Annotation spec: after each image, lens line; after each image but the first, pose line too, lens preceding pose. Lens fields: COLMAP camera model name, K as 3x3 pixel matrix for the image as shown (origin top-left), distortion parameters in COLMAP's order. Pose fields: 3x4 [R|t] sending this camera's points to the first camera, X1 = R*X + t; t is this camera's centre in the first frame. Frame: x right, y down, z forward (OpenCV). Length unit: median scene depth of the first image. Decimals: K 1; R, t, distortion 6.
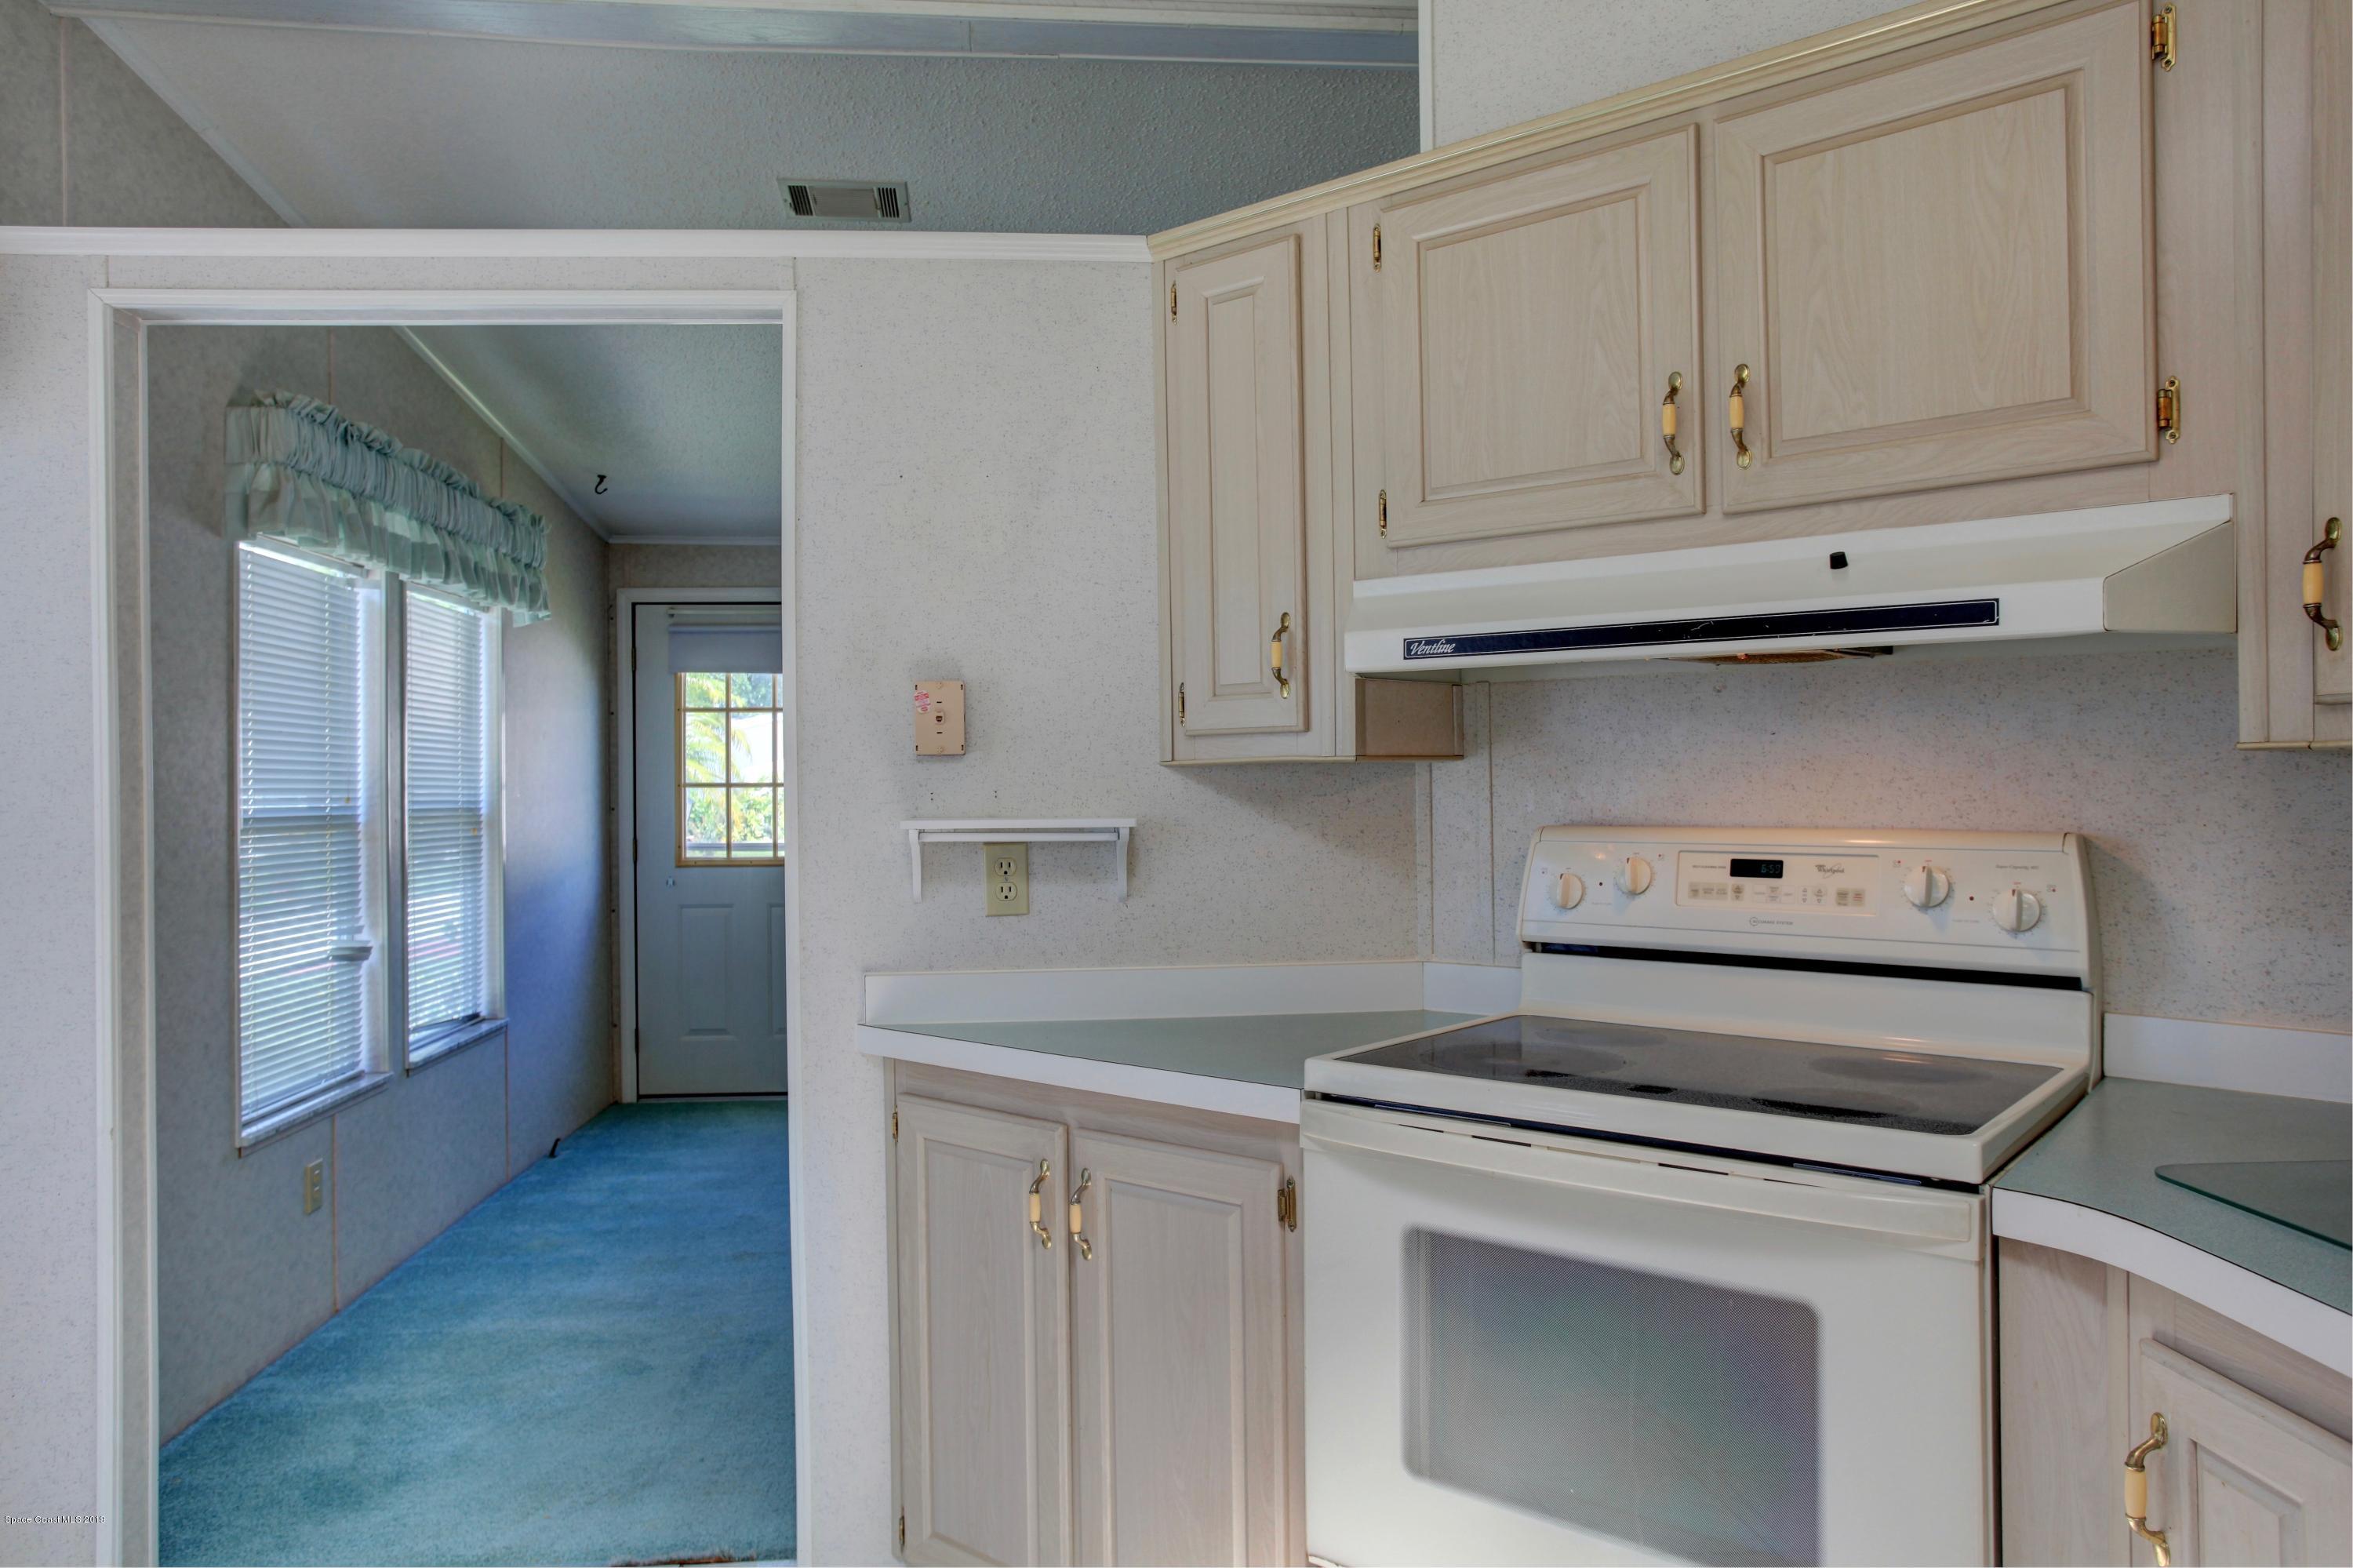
lens RADIAL K [[1552.7, 0, 1184.1], [0, 1552.7, 772.1], [0, 0, 1]] dist [-0.060590, 0.059714]
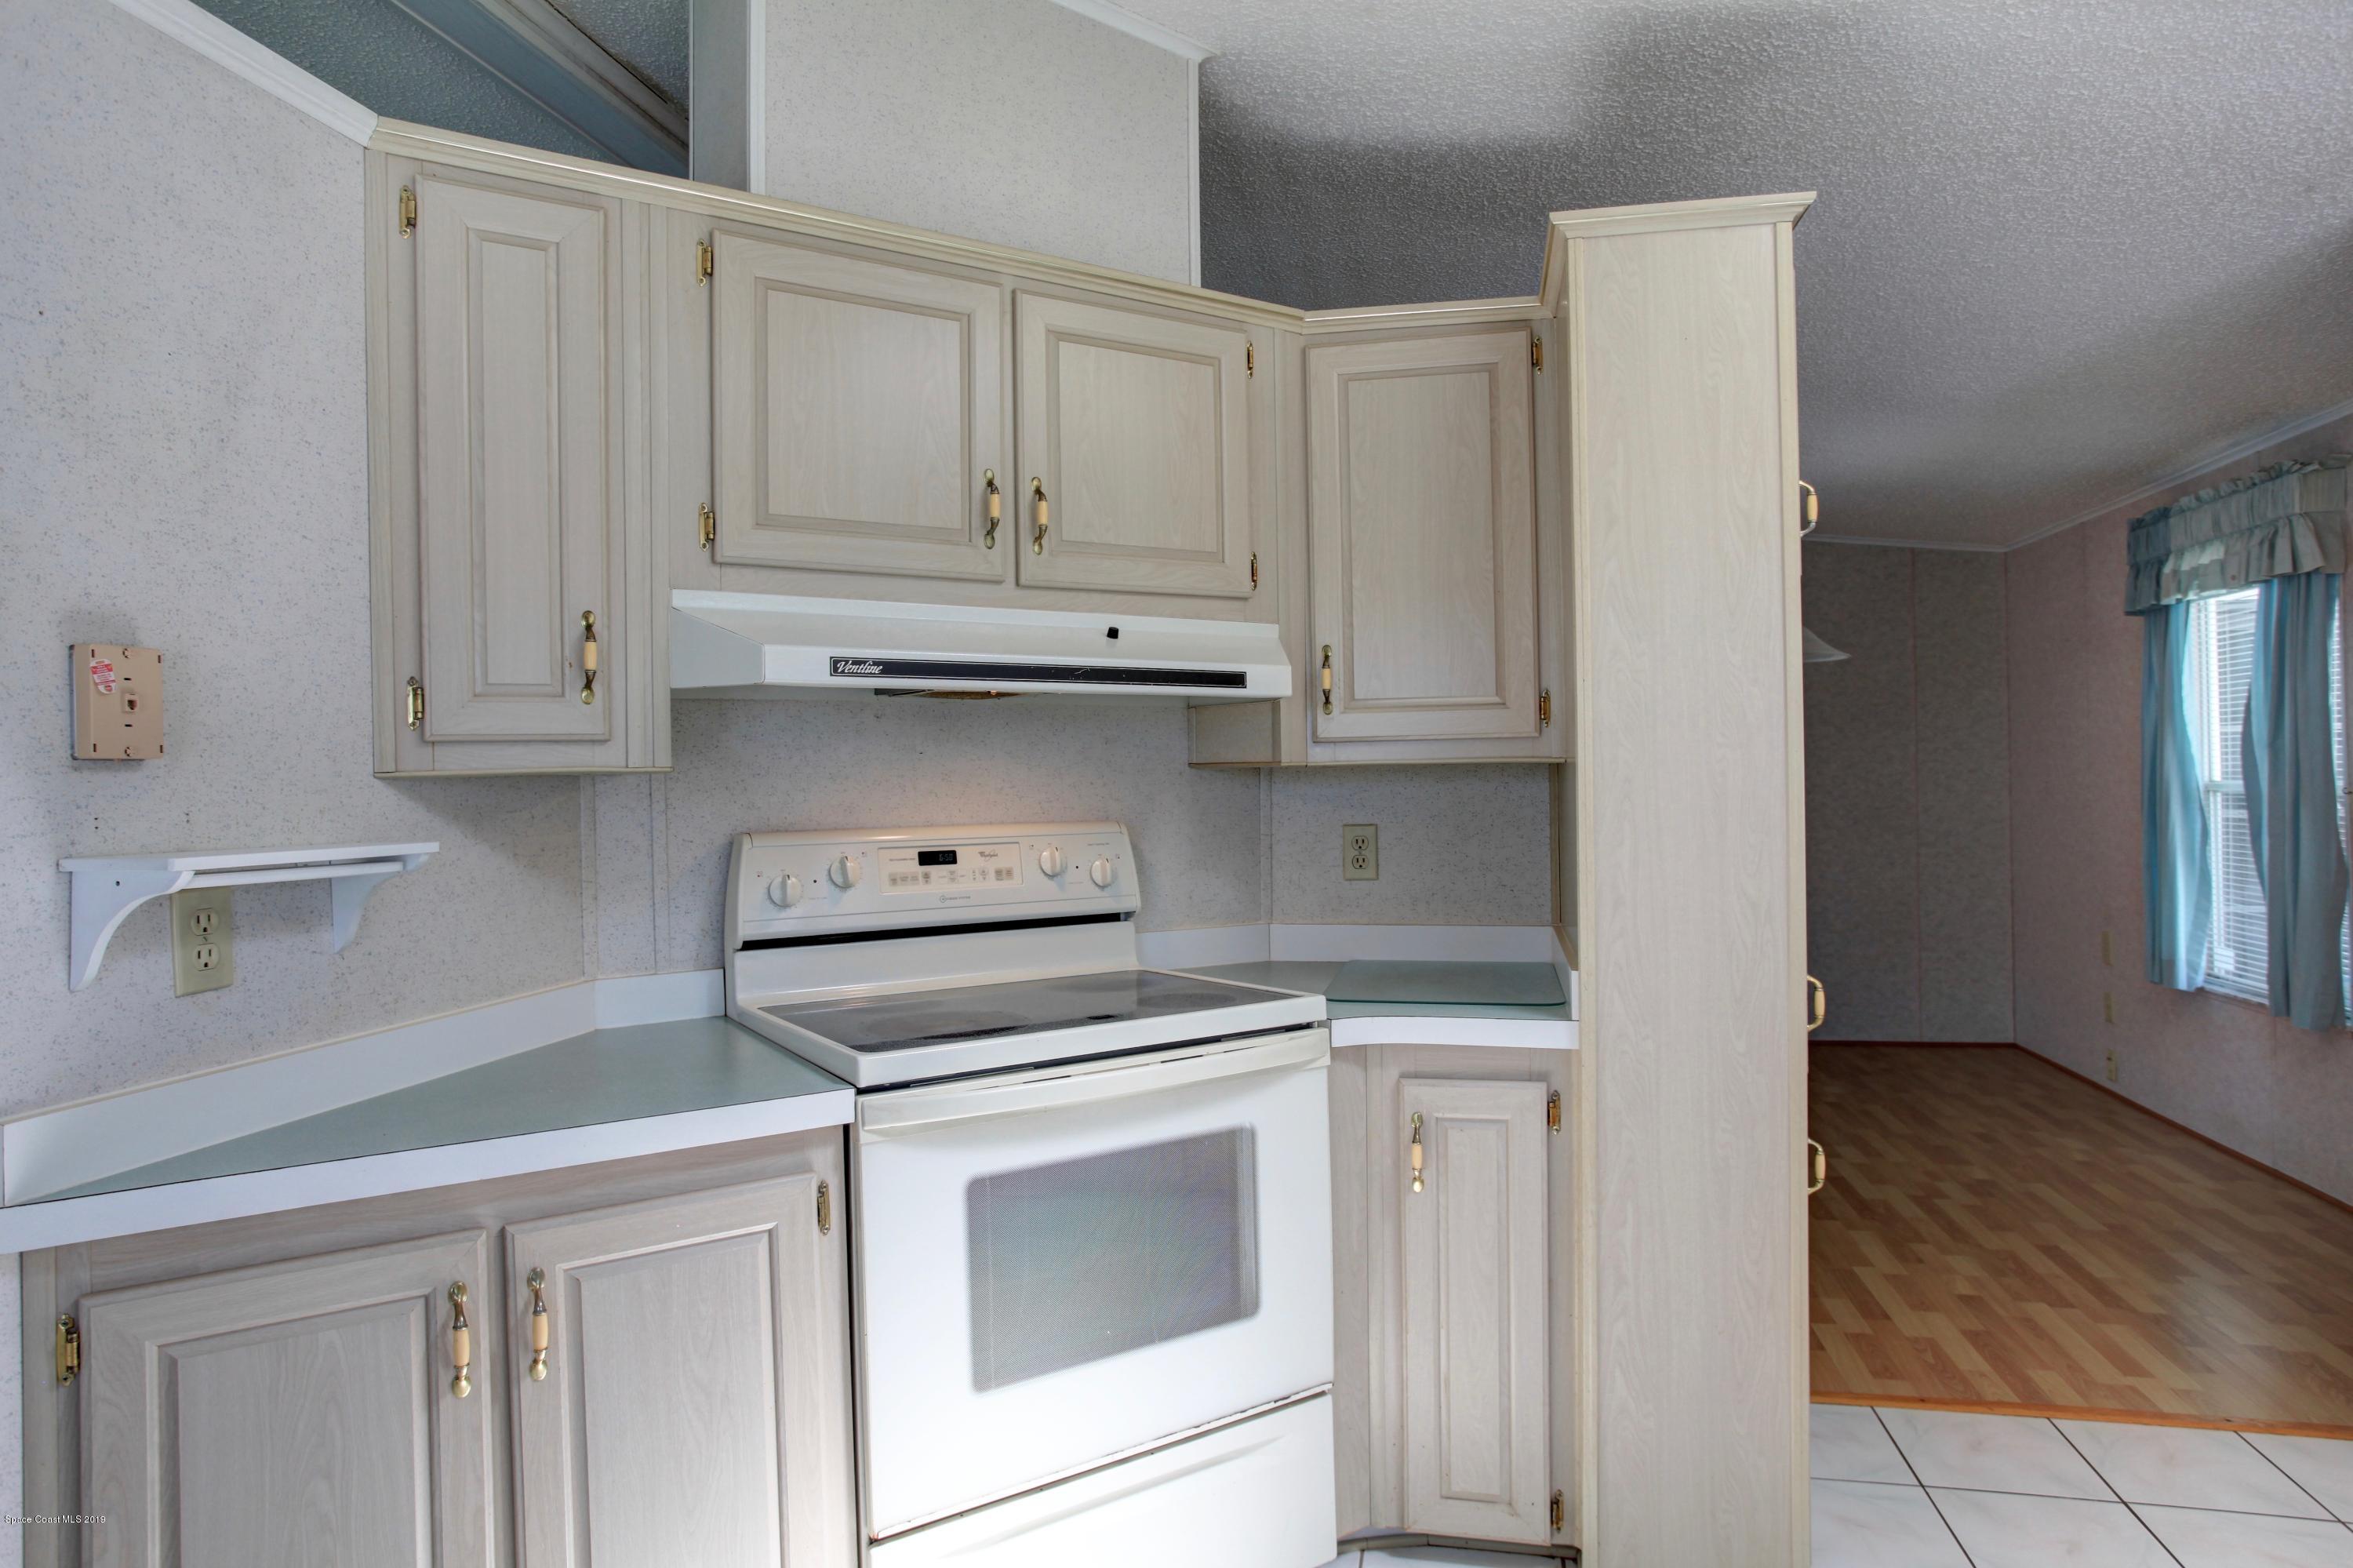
lens RADIAL K [[1360.4, 0, 1176.7], [0, 1360.4, 775.1], [0, 0, 1]] dist [-0.058234, 0.036274]
pose [[0.301237, 0.006801, 0.953525, -0.547472], [0.012615, 0.999859, -0.011117, 0.007414], [-0.953466, 0.015378, 0.301108, 0.397615]]
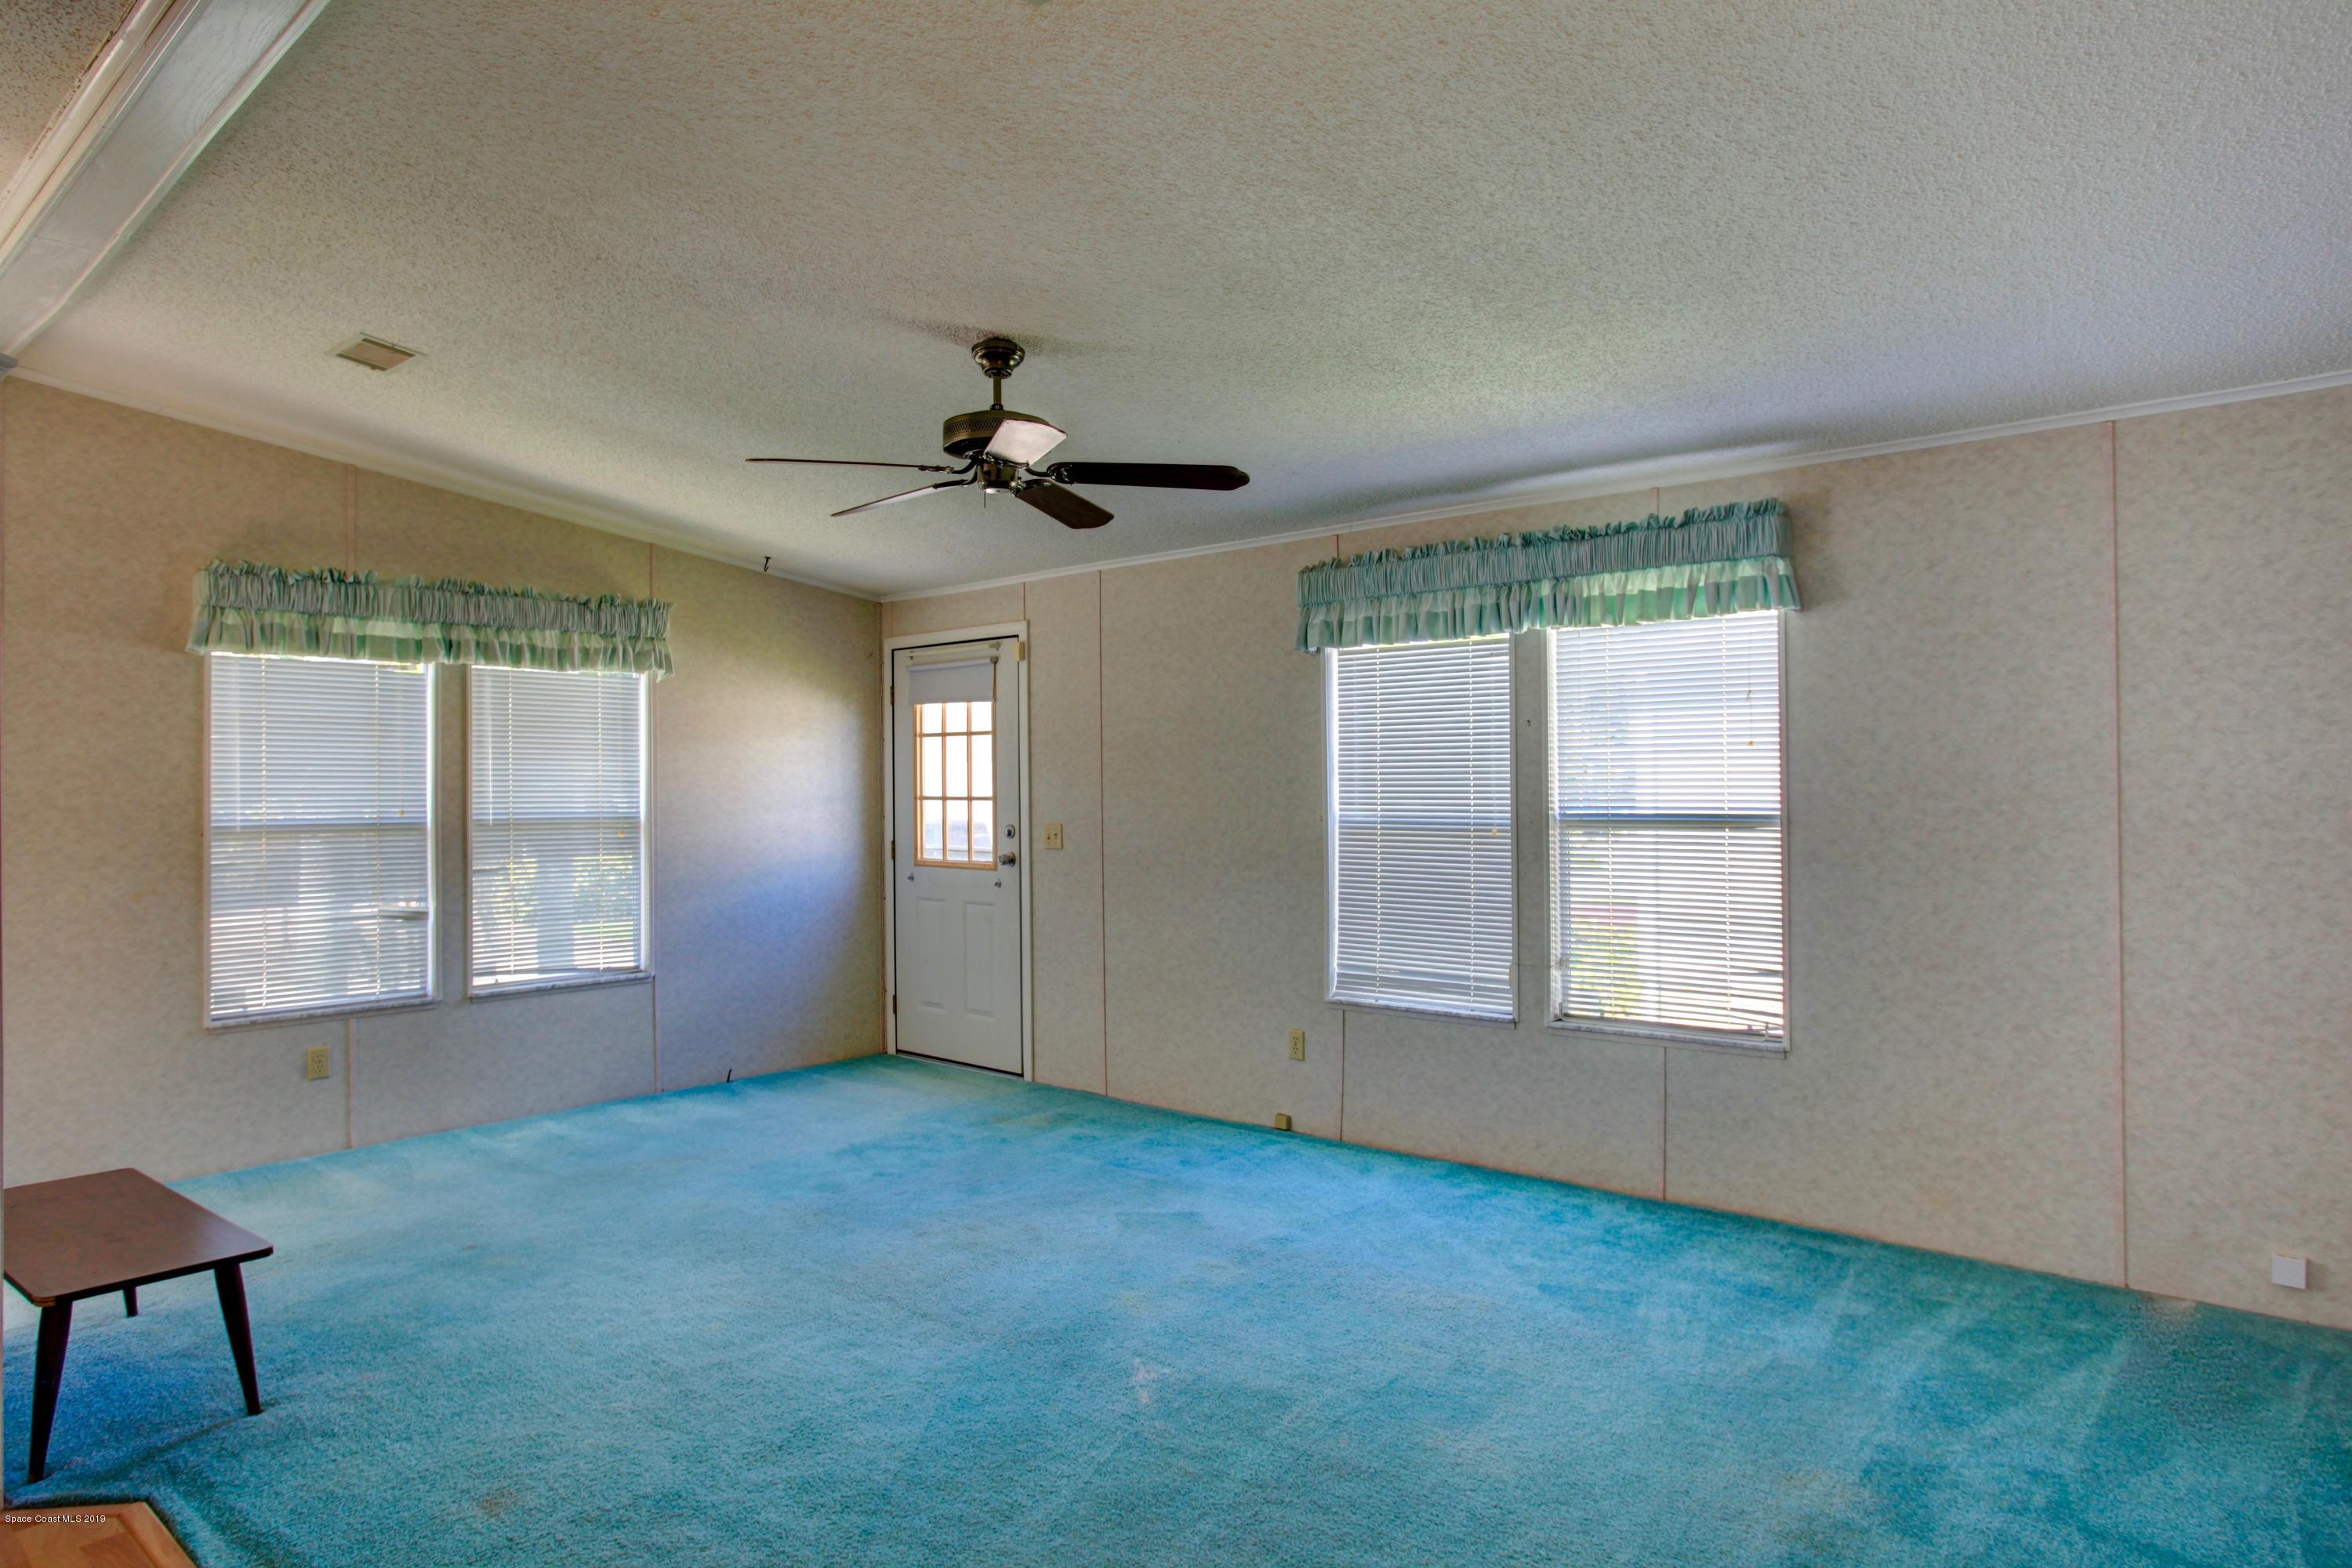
lens RADIAL K [[1419.4, 0, 1166.1], [0, 1419.4, 768.5], [0, 0, 1]] dist [-0.004815, 0.000335]
pose [[0.680249, -0.004526, -0.732967, 1.566518], [0.004943, 0.999987, -0.001587, -0.030477], [0.732965, -0.002543, 0.680262, 0.963929]]
